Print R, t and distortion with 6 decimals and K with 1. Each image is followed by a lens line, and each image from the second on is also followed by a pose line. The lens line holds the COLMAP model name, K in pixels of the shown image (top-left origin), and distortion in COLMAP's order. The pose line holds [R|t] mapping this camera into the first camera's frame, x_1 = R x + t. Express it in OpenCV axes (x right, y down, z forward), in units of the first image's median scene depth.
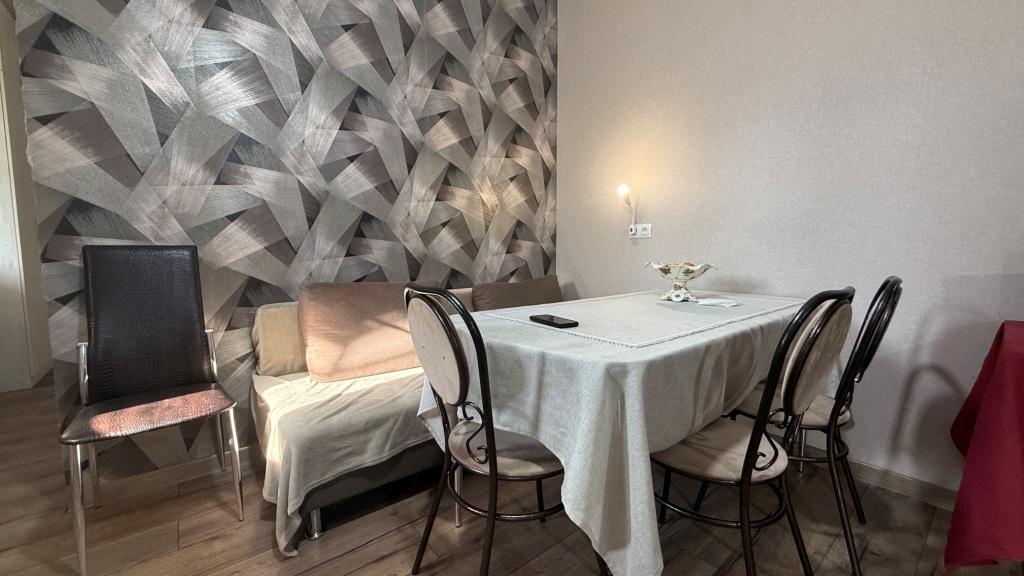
lens RADIAL K [[408.4, 0, 510.4], [0, 408.4, 286.3], [0, 0, 1]] dist [-0.001130, 0.000490]
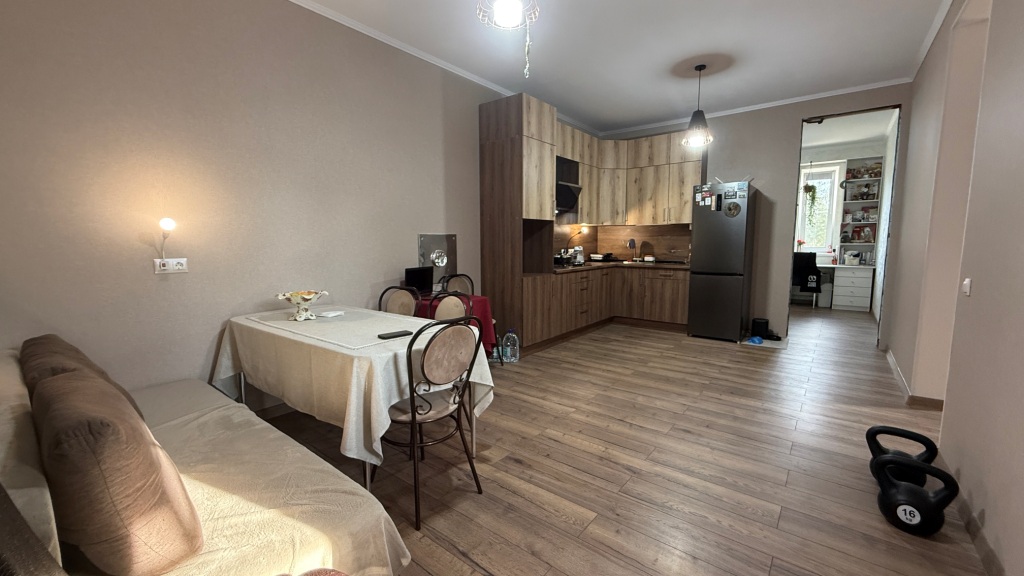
lens RADIAL K [[408.4, 0, 509.0], [0, 408.4, 286.8], [0, 0, 1]] dist [-0.001130, 0.000490]
pose [[-0.213931, -0.103293, 0.971372, -0.774169], [0.092336, 0.987803, 0.125376, -0.132918], [-0.972475, 0.116515, -0.201784, 0.430556]]
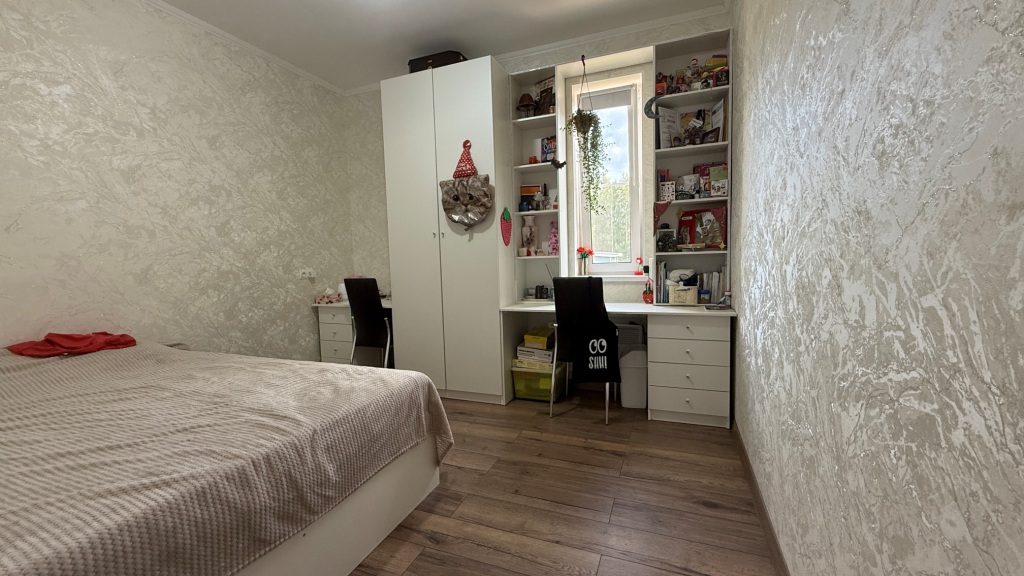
lens RADIAL K [[408.4, 0, 507.9], [0, 408.4, 283.6], [0, 0, 1]] dist [-0.001130, 0.000490]
pose [[-0.484071, -0.046348, 0.873800, 0.731491], [0.105992, 0.988137, 0.111131, 0.054732], [-0.868586, 0.146411, -0.473416, -1.523142]]
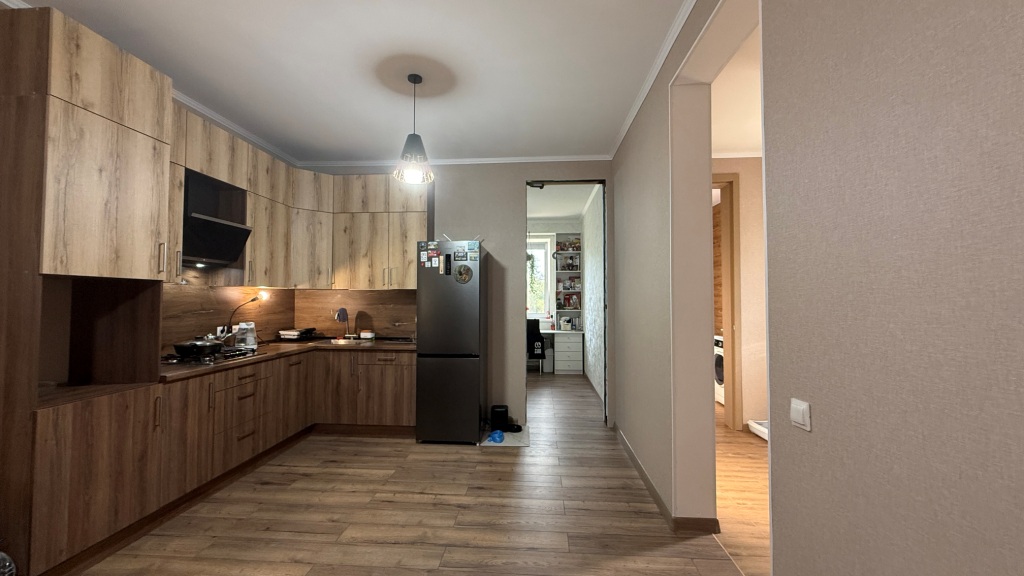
lens RADIAL K [[408.4, 0, 508.6], [0, 408.4, 287.3], [0, 0, 1]] dist [-0.001130, 0.000490]
pose [[-0.728243, 0.024349, 0.684887, -0.272288], [0.061655, 0.997644, 0.030090, -0.140679], [-0.682540, 0.064139, -0.728028, -0.013799]]
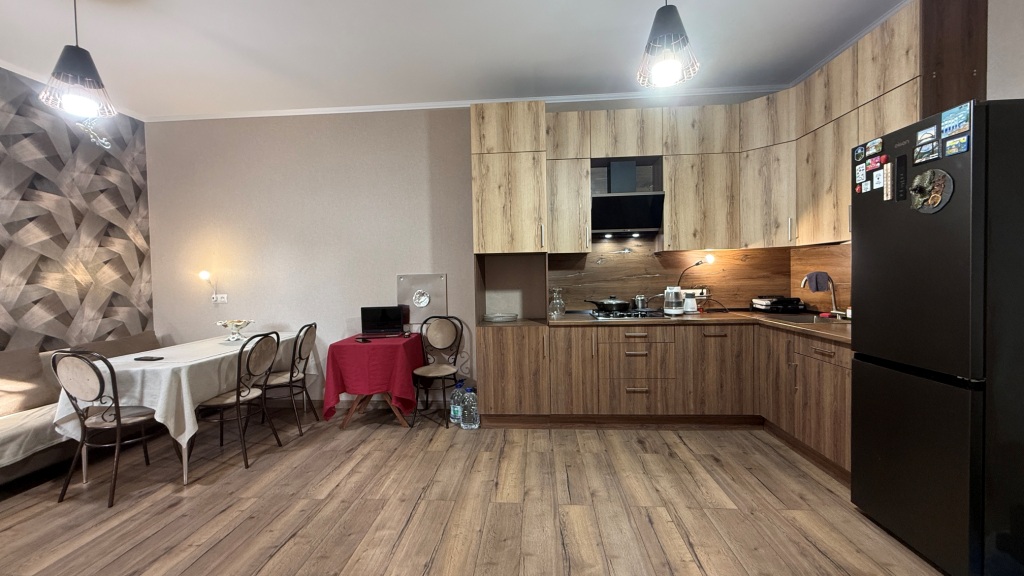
lens RADIAL K [[408.4, 0, 508.8], [0, 408.4, 286.6], [0, 0, 1]] dist [-0.001130, 0.000490]
pose [[0.683083, -0.030584, 0.729700, -0.079749], [0.081516, 0.996073, -0.034559, -0.033187], [-0.725777, 0.083089, 0.682893, -0.943337]]
